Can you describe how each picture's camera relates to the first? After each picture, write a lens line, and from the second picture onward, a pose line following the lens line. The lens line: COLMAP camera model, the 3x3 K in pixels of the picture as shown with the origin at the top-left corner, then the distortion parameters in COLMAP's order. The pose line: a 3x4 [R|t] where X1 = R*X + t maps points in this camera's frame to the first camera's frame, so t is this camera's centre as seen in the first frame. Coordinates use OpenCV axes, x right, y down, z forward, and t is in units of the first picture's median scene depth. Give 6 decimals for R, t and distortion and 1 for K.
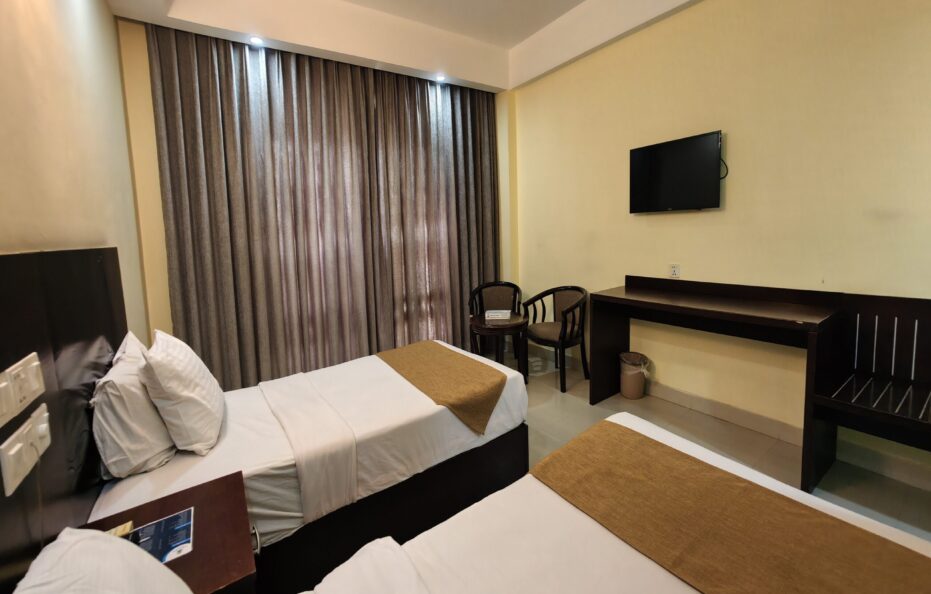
lens RADIAL K [[392.6, 0, 485.7], [0, 392.6, 245.8], [0, 0, 1]] dist [-0.000799, -0.000130]
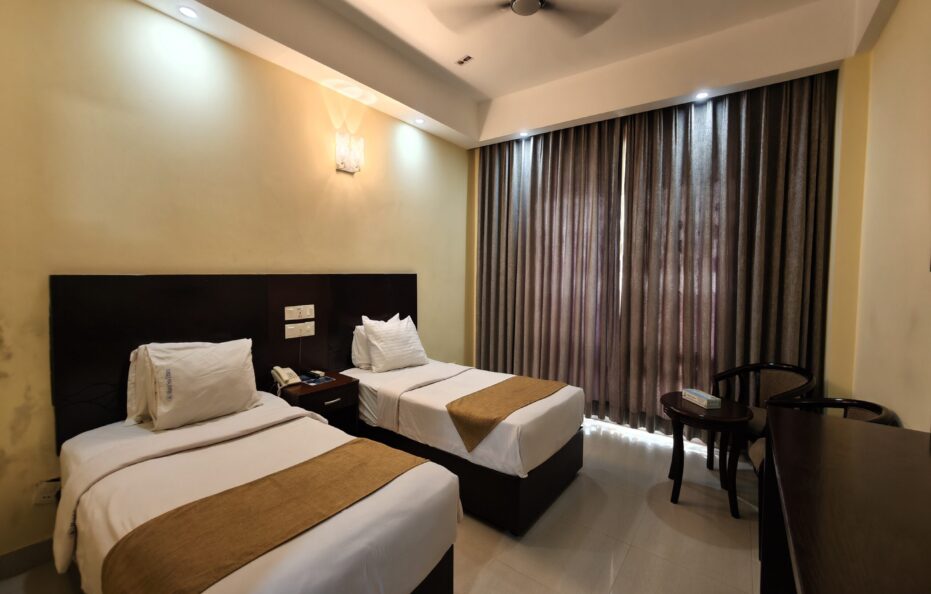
lens RADIAL K [[375.4, 0, 468.2], [0, 375.4, 296.1], [0, 0, 1]] dist [-0.050766, 0.024210]
pose [[0.307918, 0.100376, -0.946103, 0.564870], [-0.088149, 0.993152, 0.076679, -0.029478], [0.947321, 0.059787, 0.314657, 0.365209]]
